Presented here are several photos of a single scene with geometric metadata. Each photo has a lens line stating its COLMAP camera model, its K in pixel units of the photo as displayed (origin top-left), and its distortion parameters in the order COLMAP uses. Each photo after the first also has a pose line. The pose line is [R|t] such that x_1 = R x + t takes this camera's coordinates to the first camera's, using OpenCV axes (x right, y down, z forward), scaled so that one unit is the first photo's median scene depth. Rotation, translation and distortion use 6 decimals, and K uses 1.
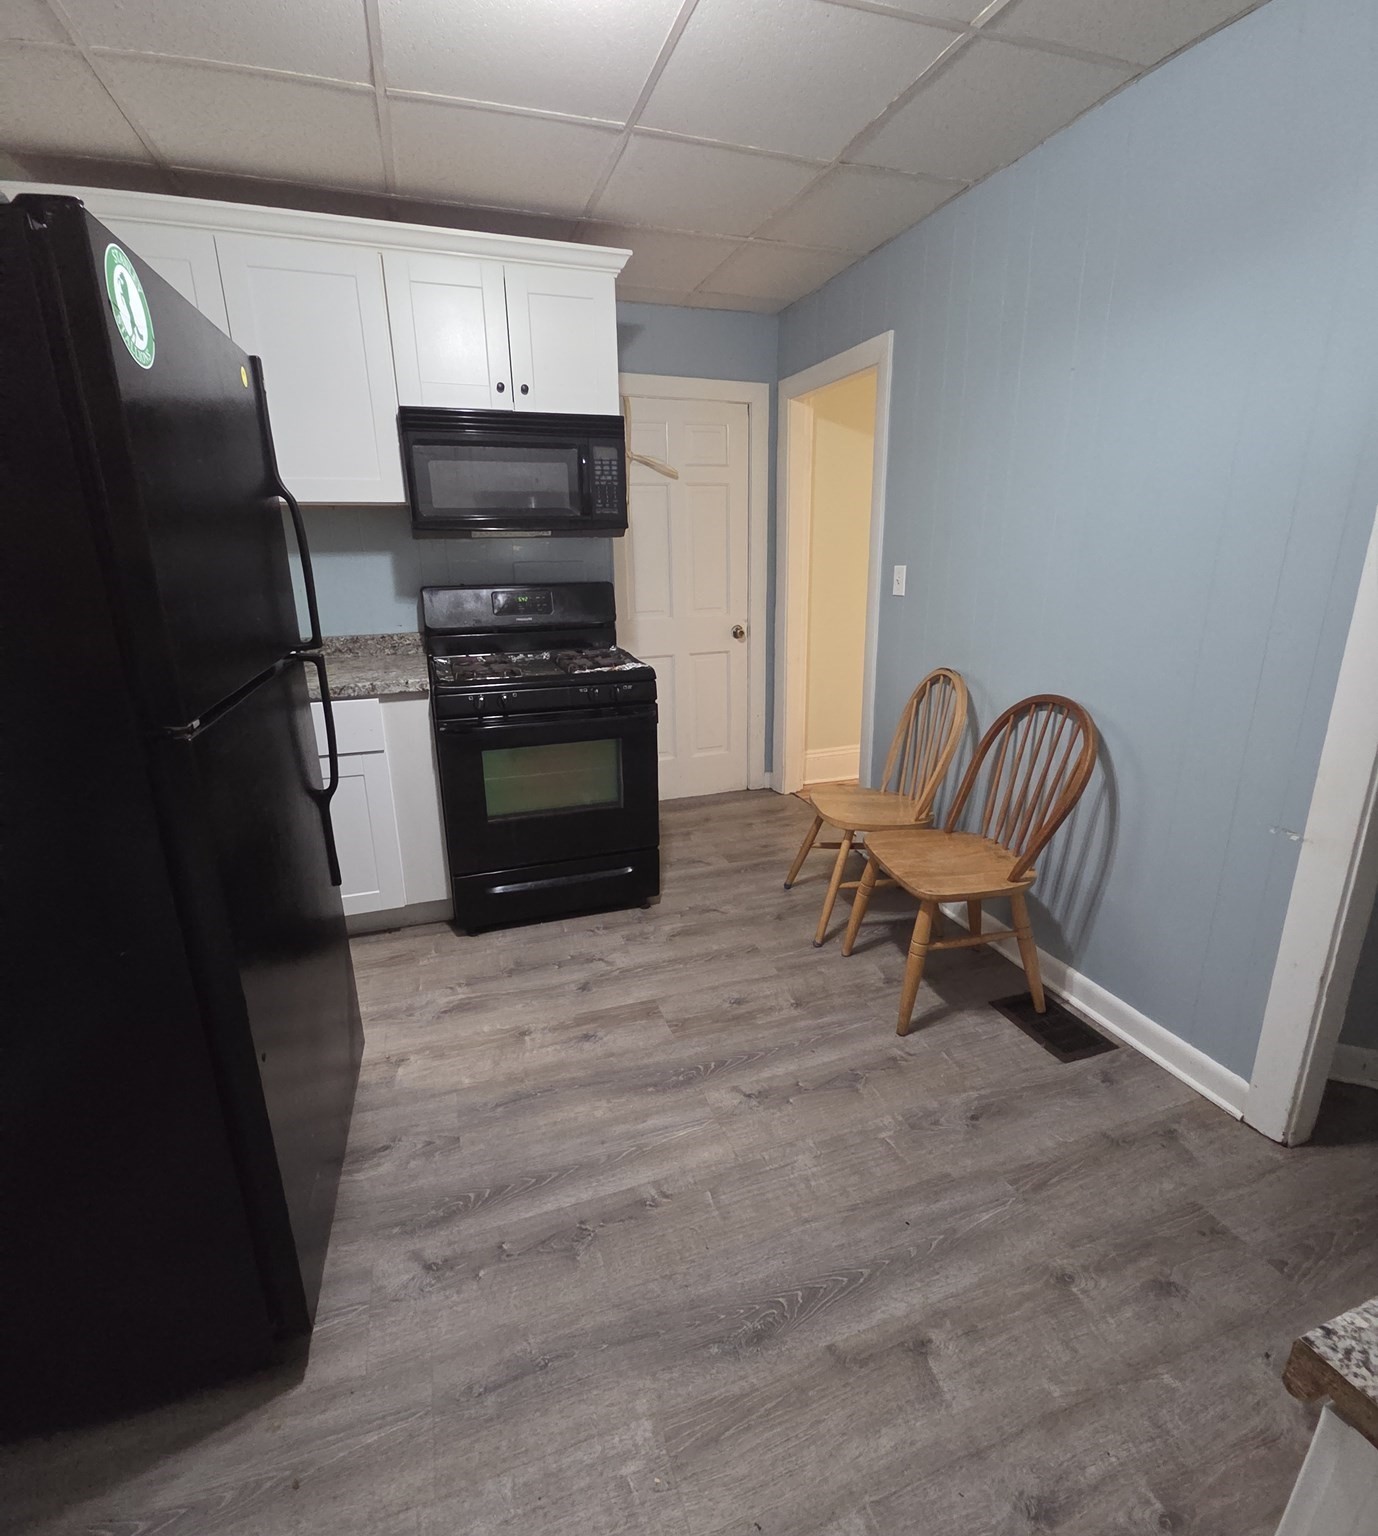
lens RADIAL K [[736.5, 0, 690.3], [0, 736.5, 751.4], [0, 0, 1]] dist [-0.001104, -0.000274]
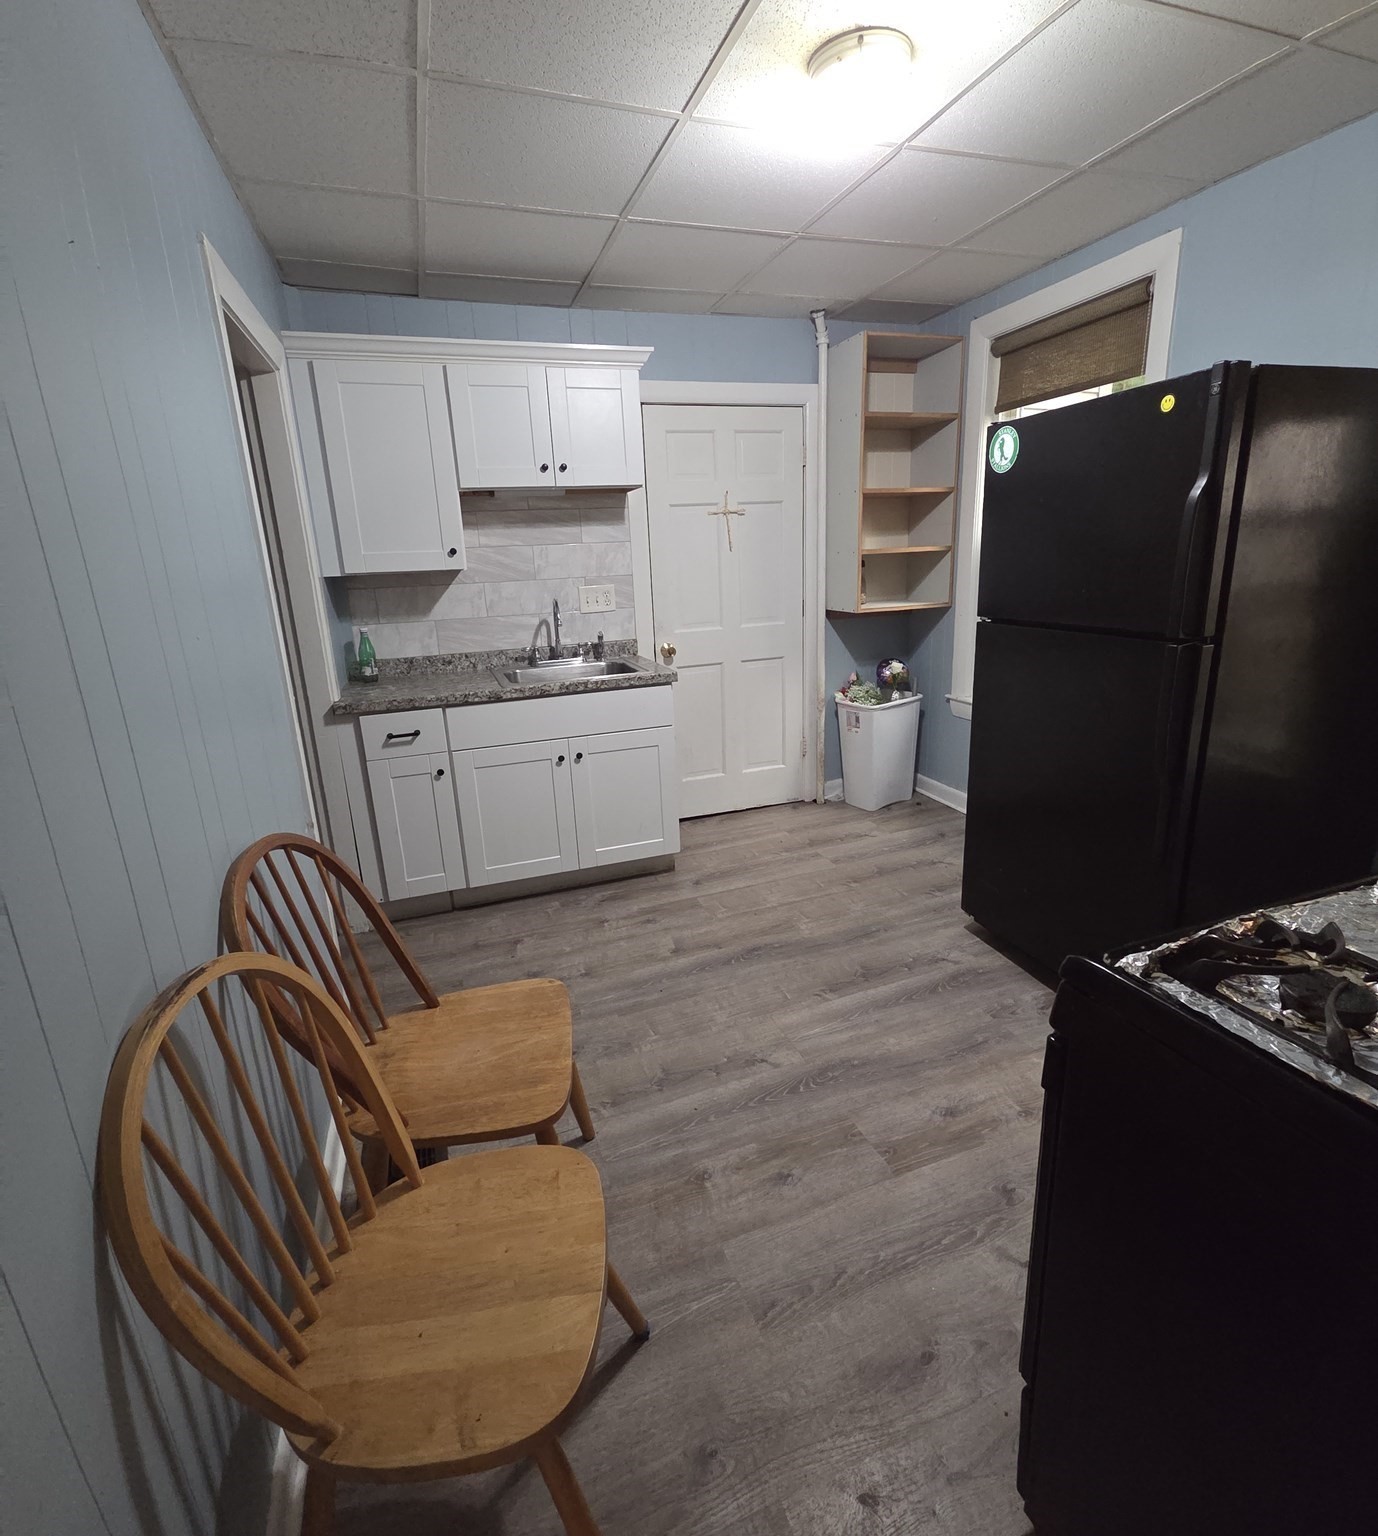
lens RADIAL K [[736.5, 0, 690.3], [0, 736.5, 751.4], [0, 0, 1]] dist [-0.001104, -0.000274]
pose [[-0.998418, 0.054841, 0.012397, 0.153368], [0.053496, 0.858736, 0.509618, -0.505433], [0.017303, 0.509476, -0.860311, 1.750056]]
